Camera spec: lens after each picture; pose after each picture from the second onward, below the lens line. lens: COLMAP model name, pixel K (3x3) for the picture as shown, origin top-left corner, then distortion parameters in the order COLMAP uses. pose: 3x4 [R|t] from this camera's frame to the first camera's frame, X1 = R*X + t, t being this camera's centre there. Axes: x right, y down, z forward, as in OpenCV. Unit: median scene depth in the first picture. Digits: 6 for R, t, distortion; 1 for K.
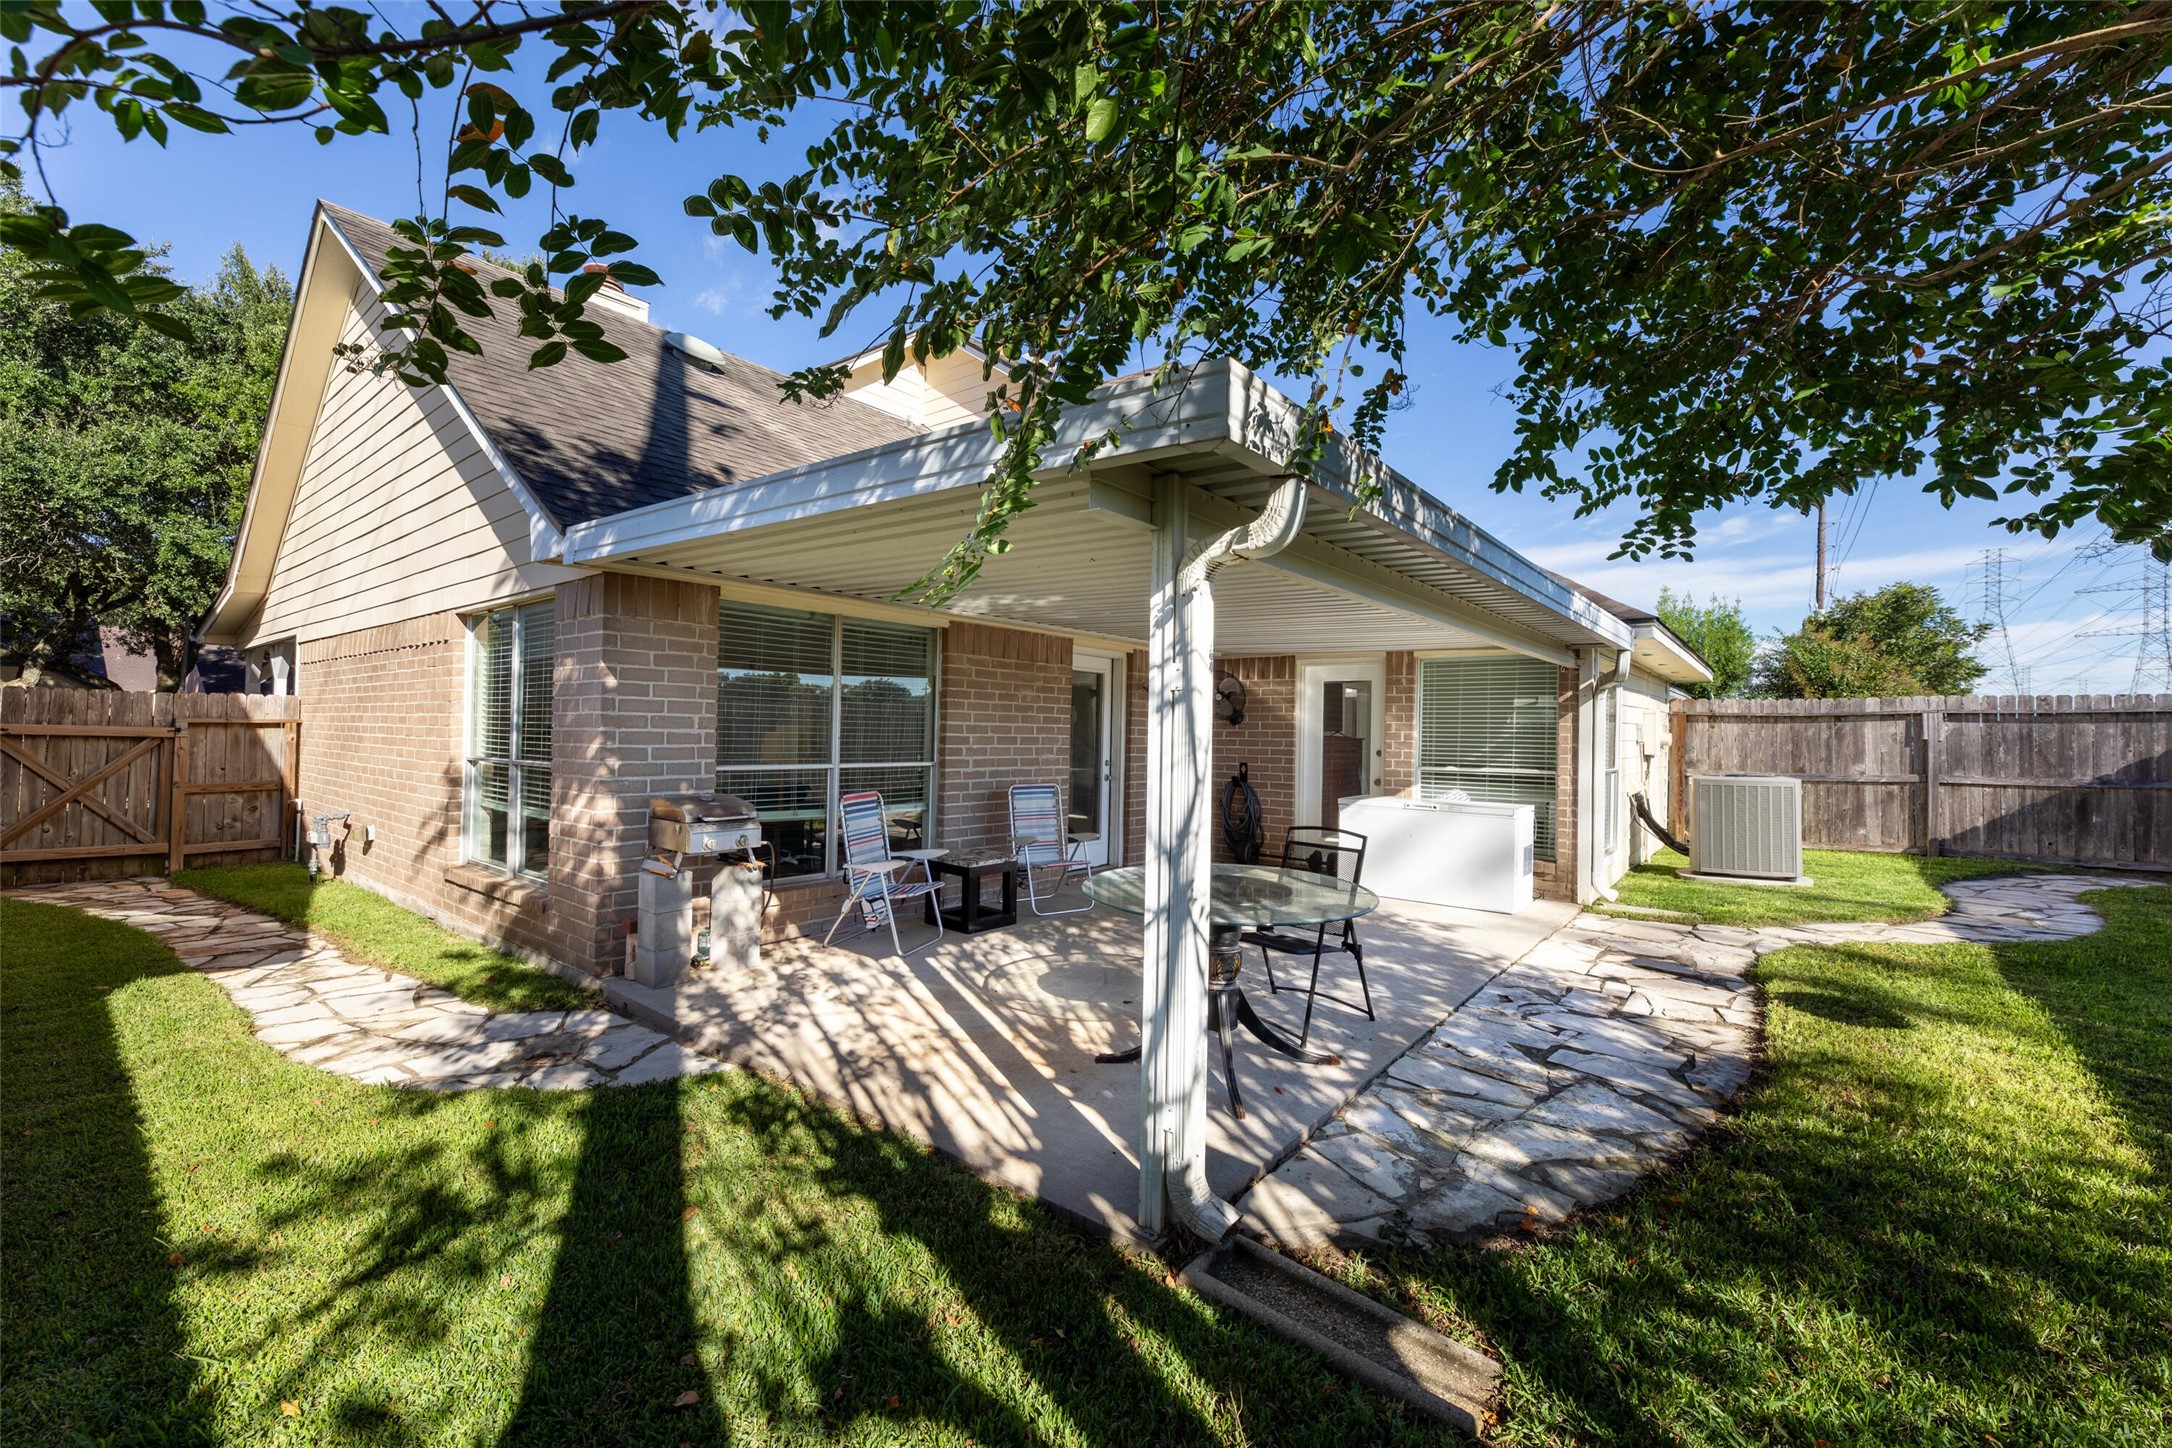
lens RADIAL K [[869.6, 0, 1078.7], [0, 869.6, 727.1], [0, 0, 1]] dist [-0.000059, 0.000238]
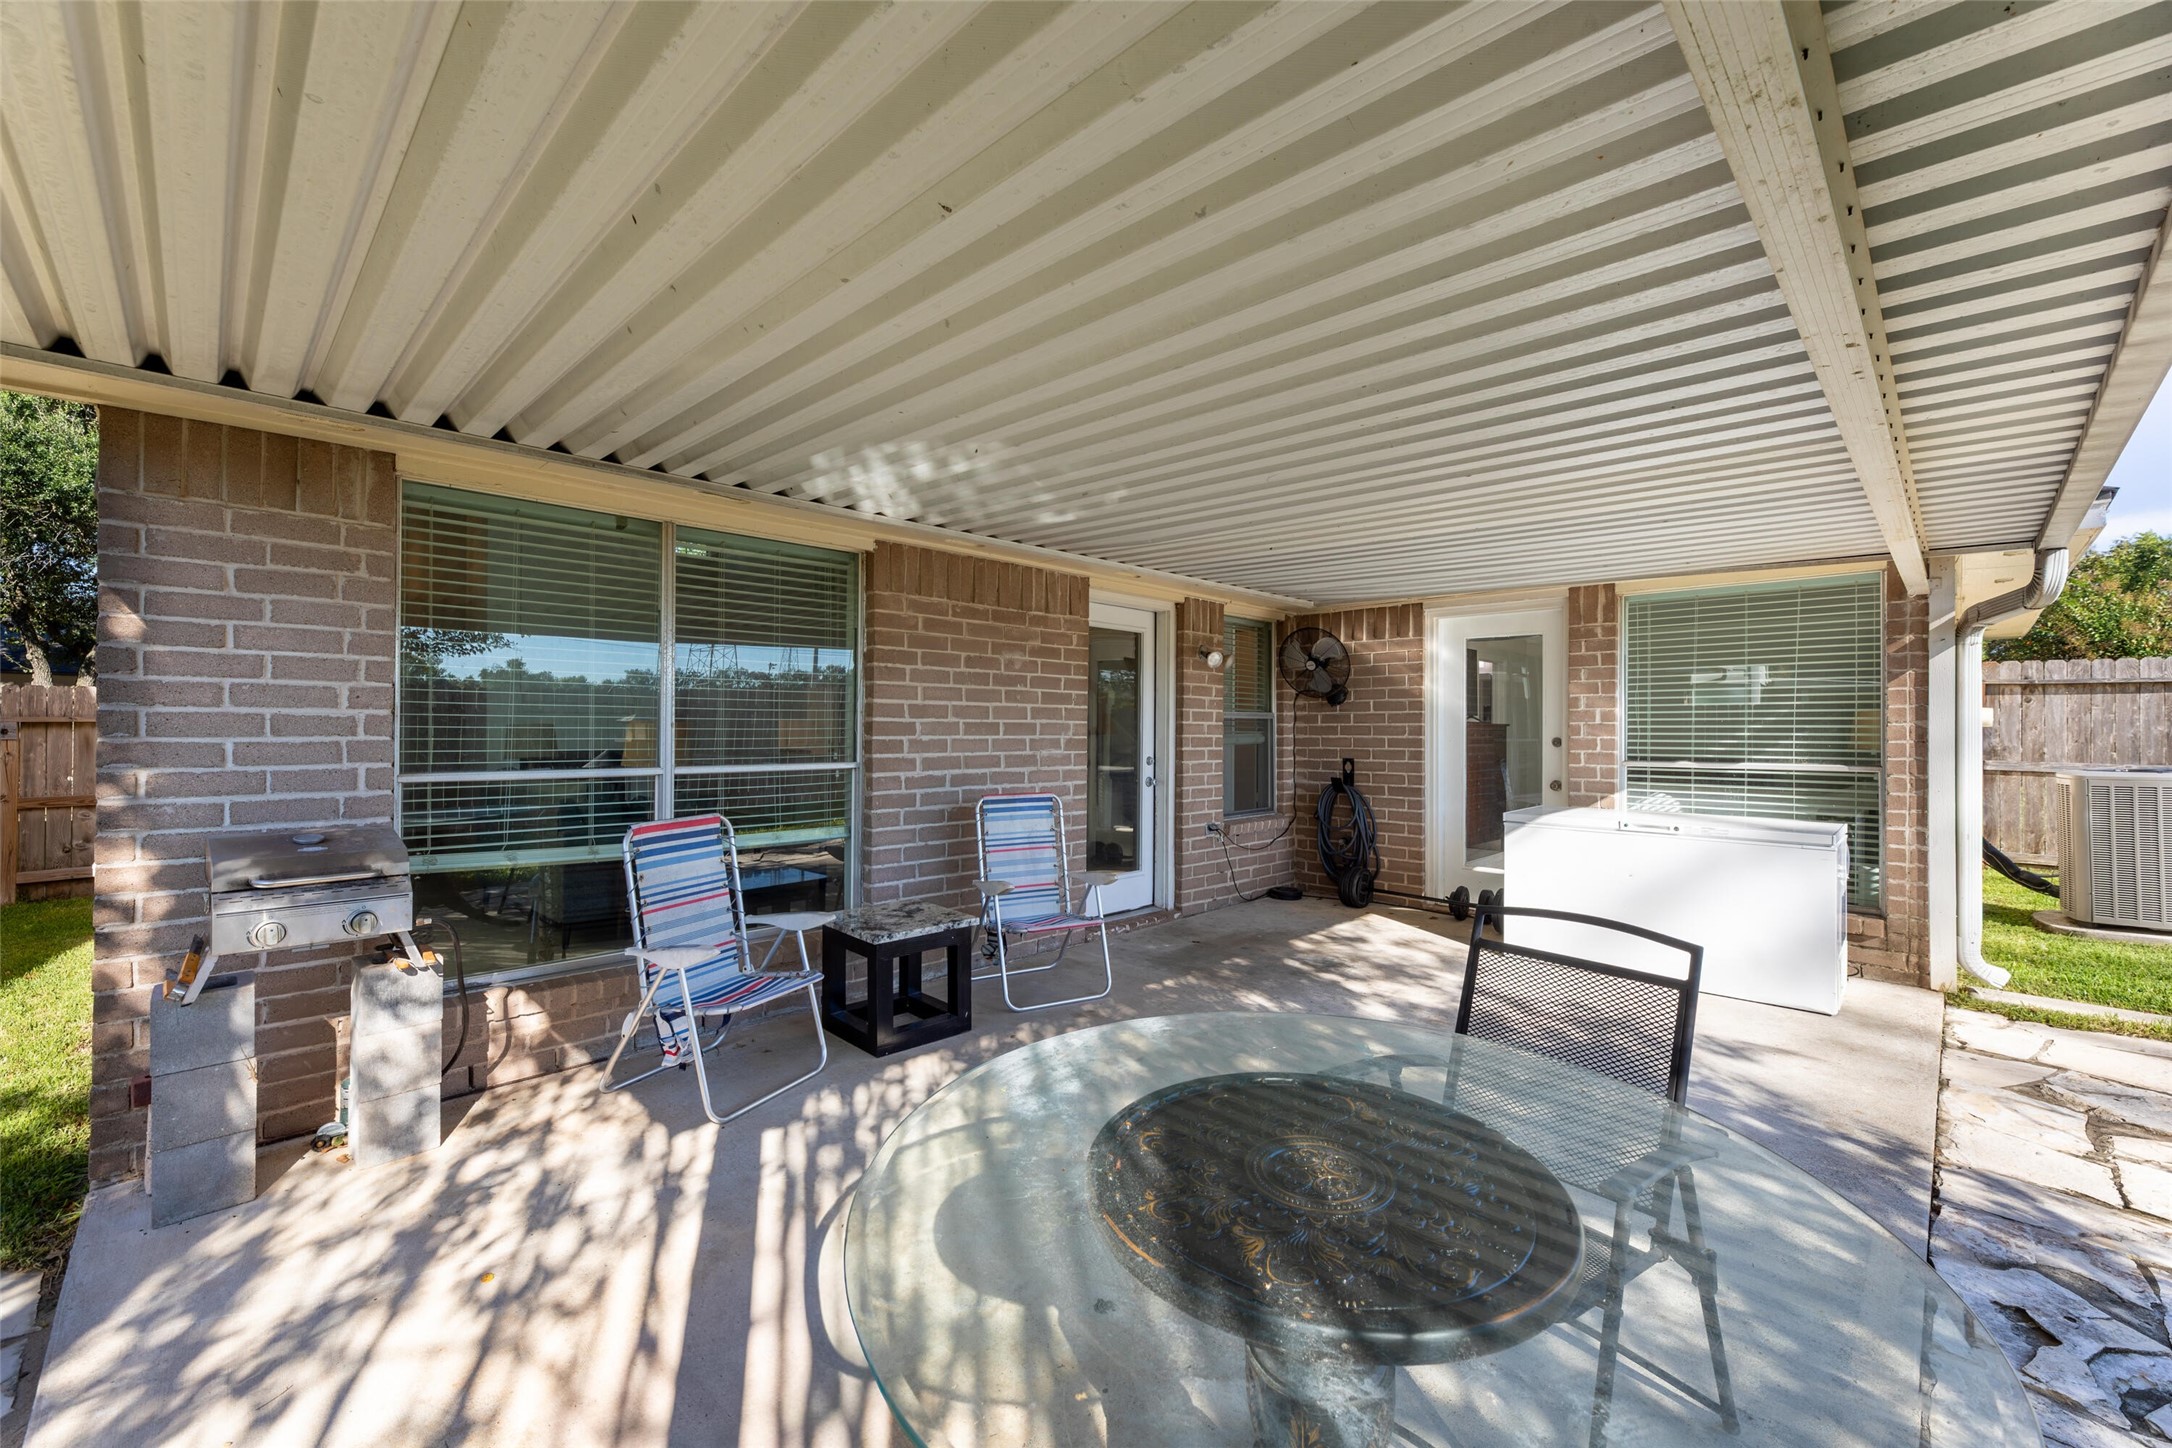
lens RADIAL K [[869.6, 0, 1078.7], [0, 869.6, 727.1], [0, 0, 1]] dist [-0.000059, 0.000238]
pose [[0.995168, -0.013730, -0.097221, 0.051330], [0.014134, 0.999894, 0.003466, 0.012721], [0.097163, -0.004824, 0.995257, 0.344524]]
